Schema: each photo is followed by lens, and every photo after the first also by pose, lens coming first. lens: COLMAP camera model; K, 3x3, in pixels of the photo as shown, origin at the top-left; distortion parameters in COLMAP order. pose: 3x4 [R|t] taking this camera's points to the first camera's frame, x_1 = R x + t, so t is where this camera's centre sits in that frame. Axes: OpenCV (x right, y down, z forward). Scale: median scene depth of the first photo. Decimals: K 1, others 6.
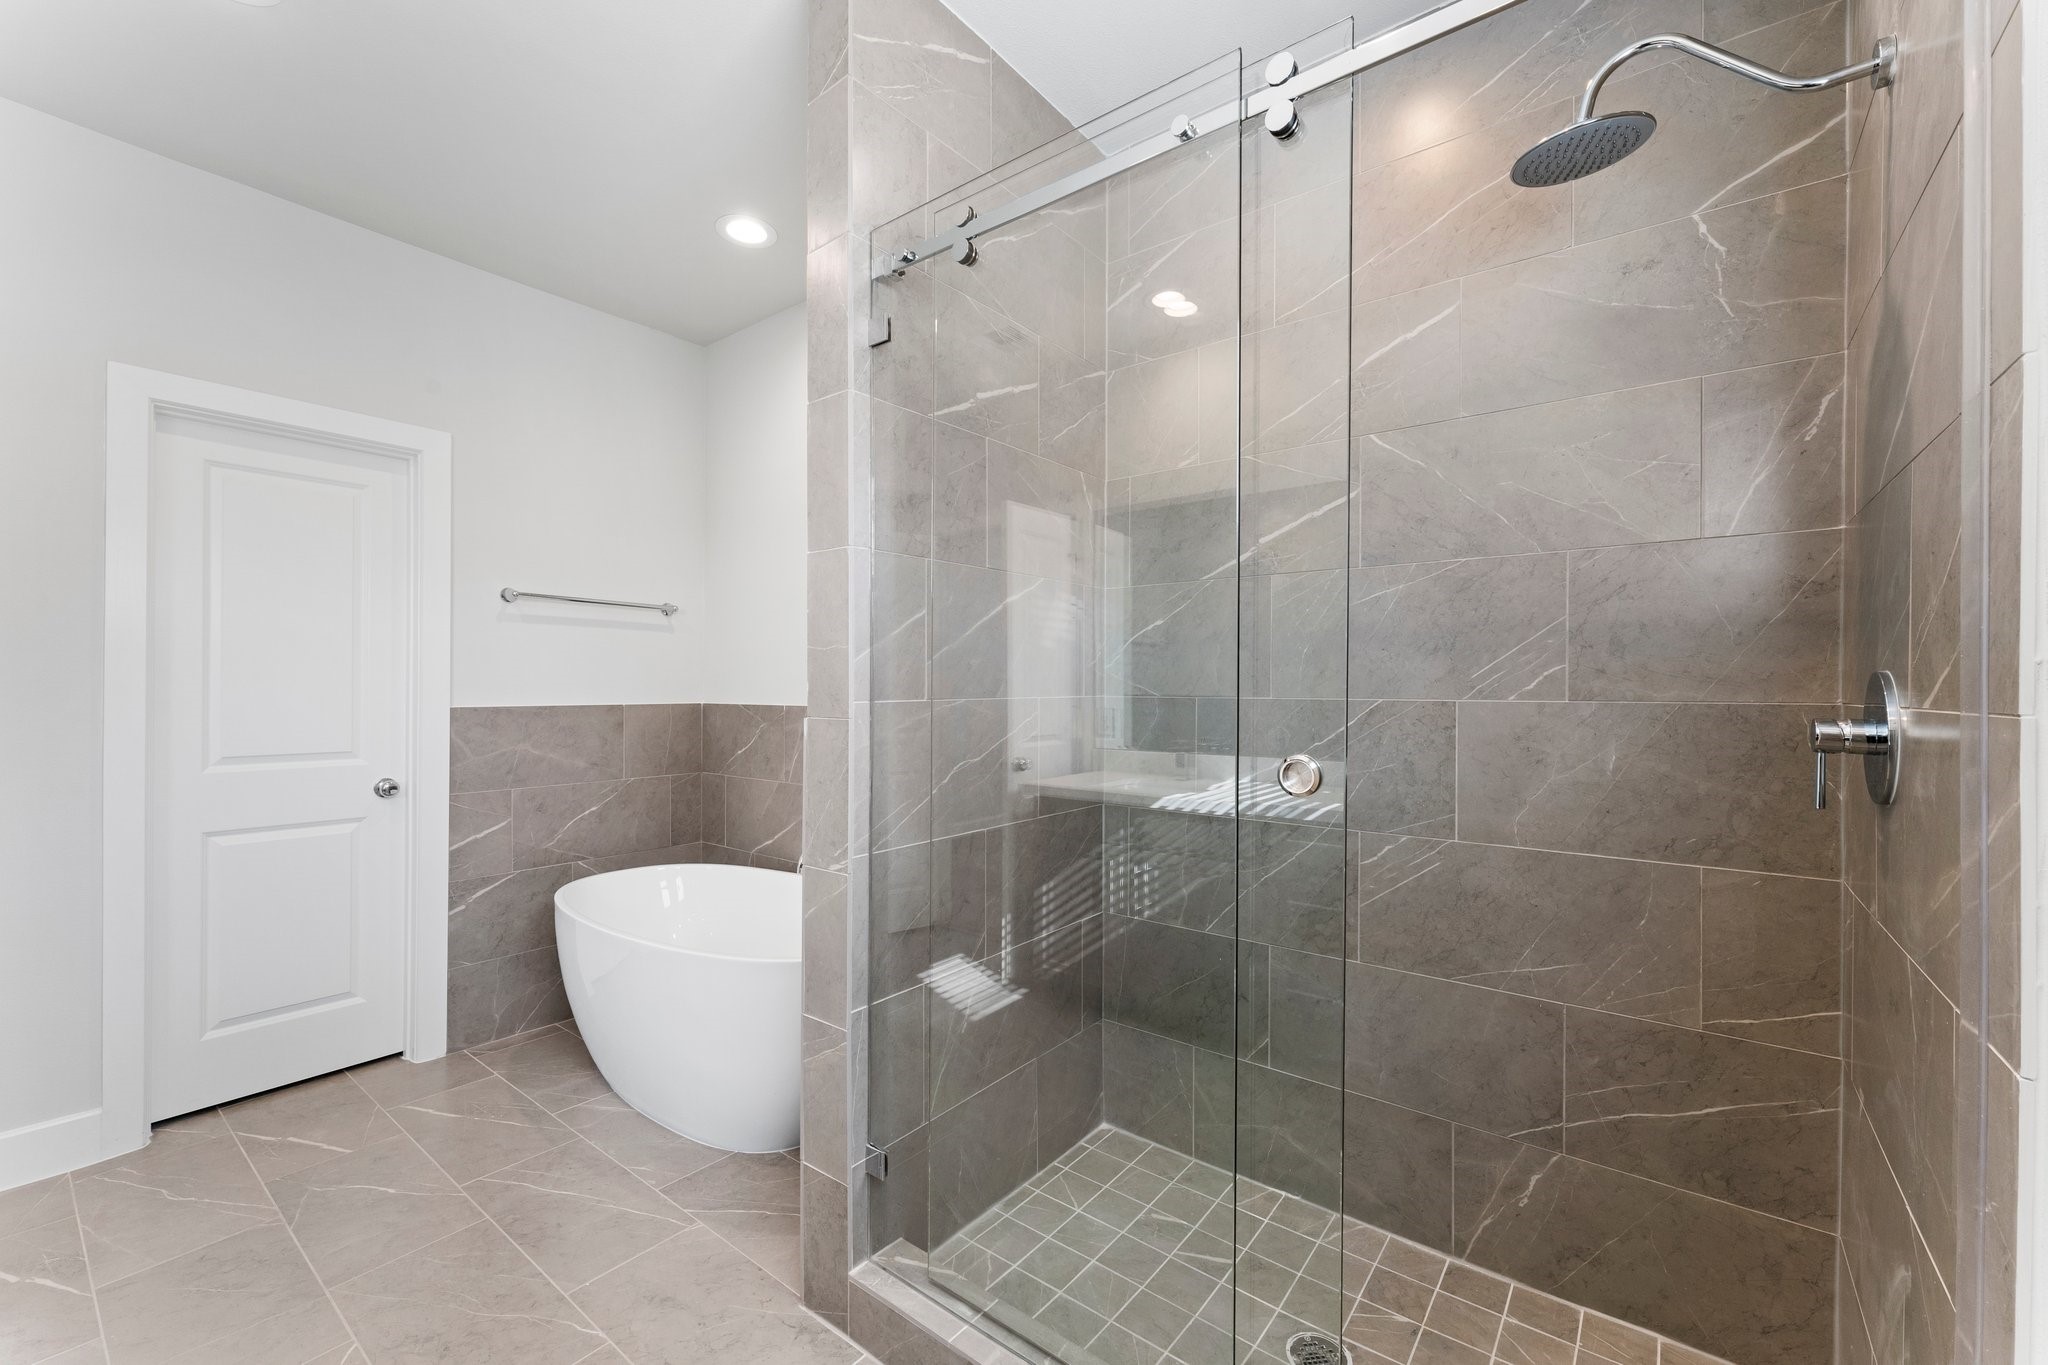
lens RADIAL K [[821.1, 0, 1019.5], [0, 821.1, 691.8], [0, 0, 1]] dist [-0.000353, -0.000380]
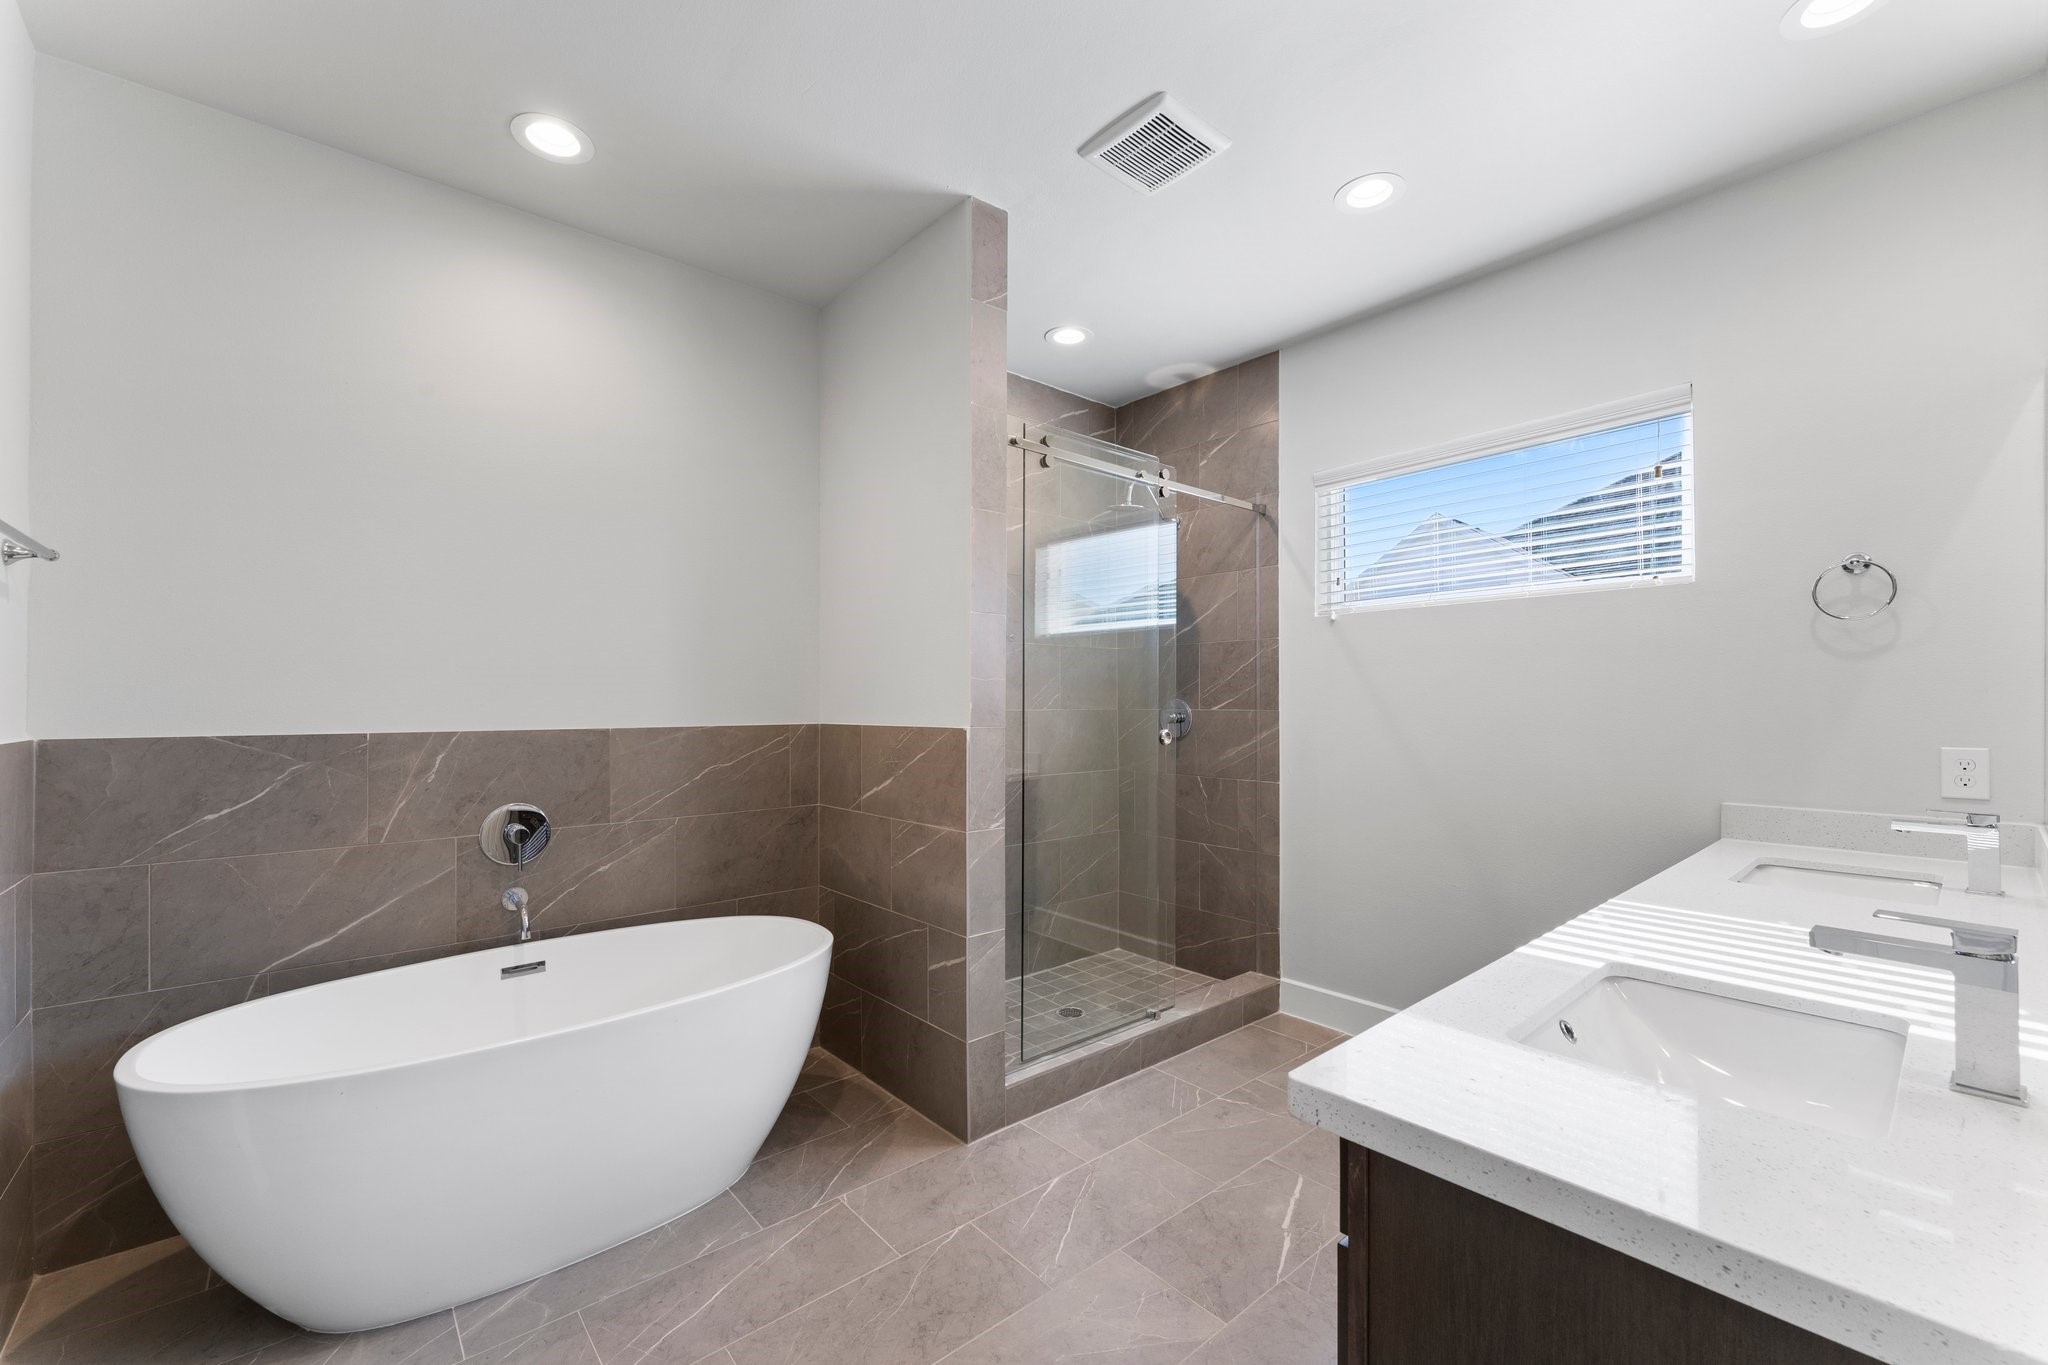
lens RADIAL K [[821.1, 0, 1019.5], [0, 821.1, 691.8], [0, 0, 1]] dist [-0.000353, -0.000380]
pose [[0.208728, 0.005213, 0.977960, -1.376049], [0.001623, 0.999983, -0.005677, -0.022766], [-0.977972, 0.002773, 0.208715, 0.516853]]
